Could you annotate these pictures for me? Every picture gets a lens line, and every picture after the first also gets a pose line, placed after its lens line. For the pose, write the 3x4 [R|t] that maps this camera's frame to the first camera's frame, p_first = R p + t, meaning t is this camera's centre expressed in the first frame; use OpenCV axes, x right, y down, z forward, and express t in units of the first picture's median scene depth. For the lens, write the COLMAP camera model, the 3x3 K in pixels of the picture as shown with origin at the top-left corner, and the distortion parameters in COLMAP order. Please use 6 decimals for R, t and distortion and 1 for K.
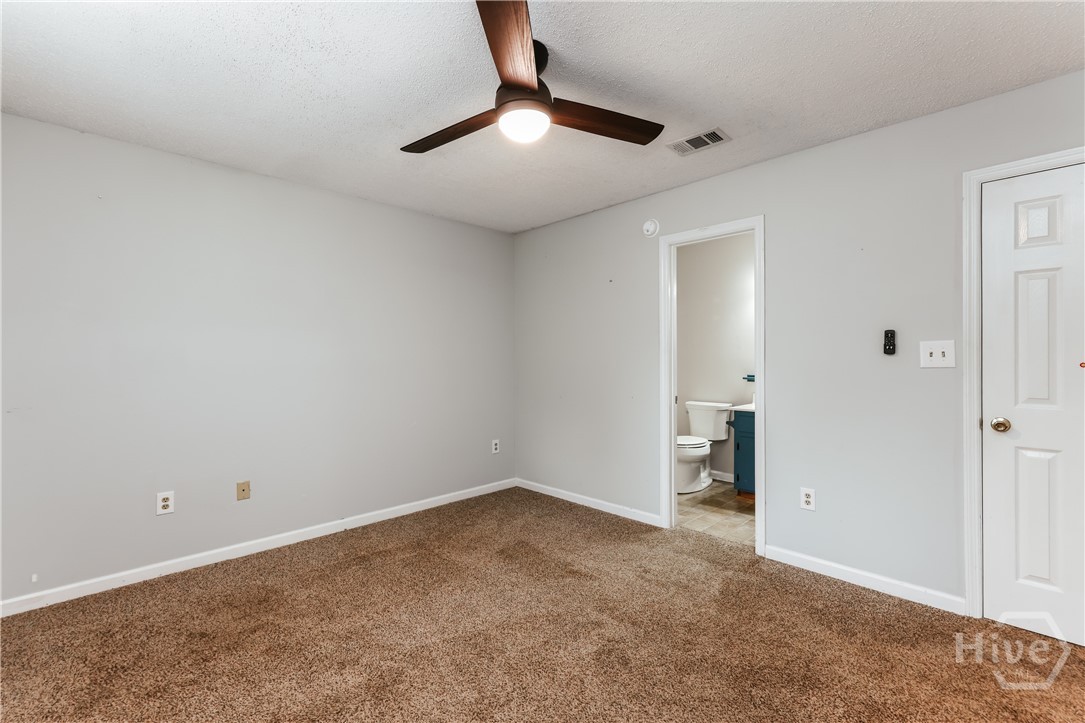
lens RADIAL K [[475.7, 0, 539.3], [0, 475.7, 358.0], [0, 0, 1]] dist [-0.001041, 0.000084]
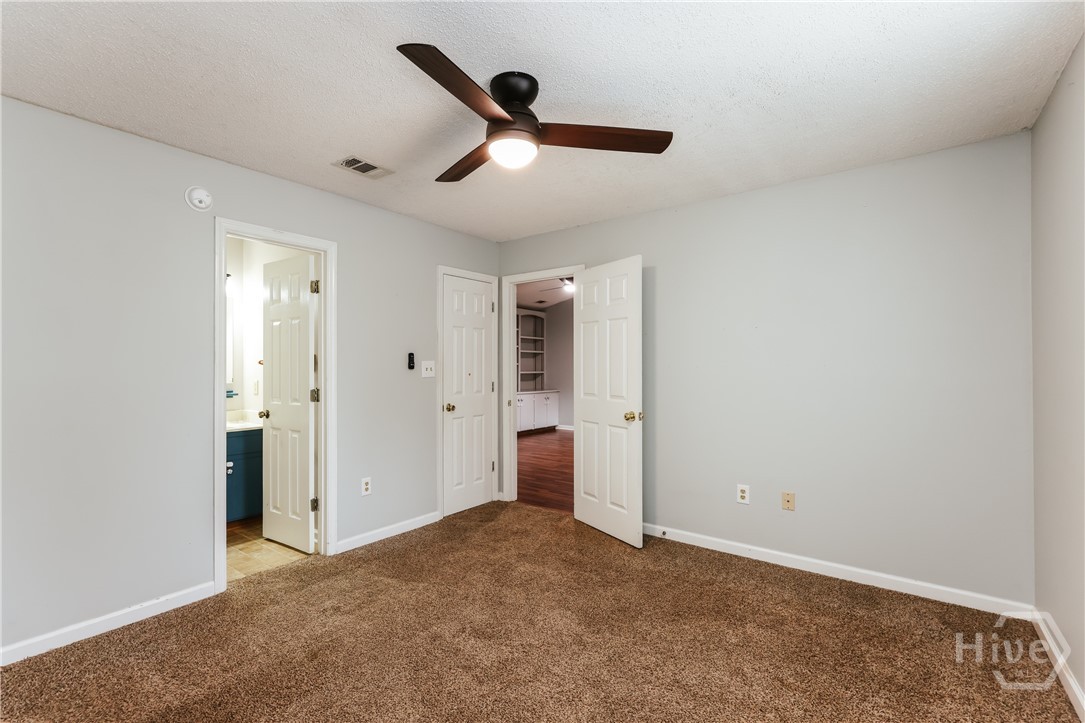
lens RADIAL K [[475.7, 0, 547.5], [0, 475.7, 362.8], [0, 0, 1]] dist [-0.001041, 0.000084]
pose [[-0.162266, 0.010377, 0.986693, -0.739394], [0.002231, 0.999946, -0.010149, -0.010444], [-0.986745, 0.000555, -0.162280, 0.746850]]
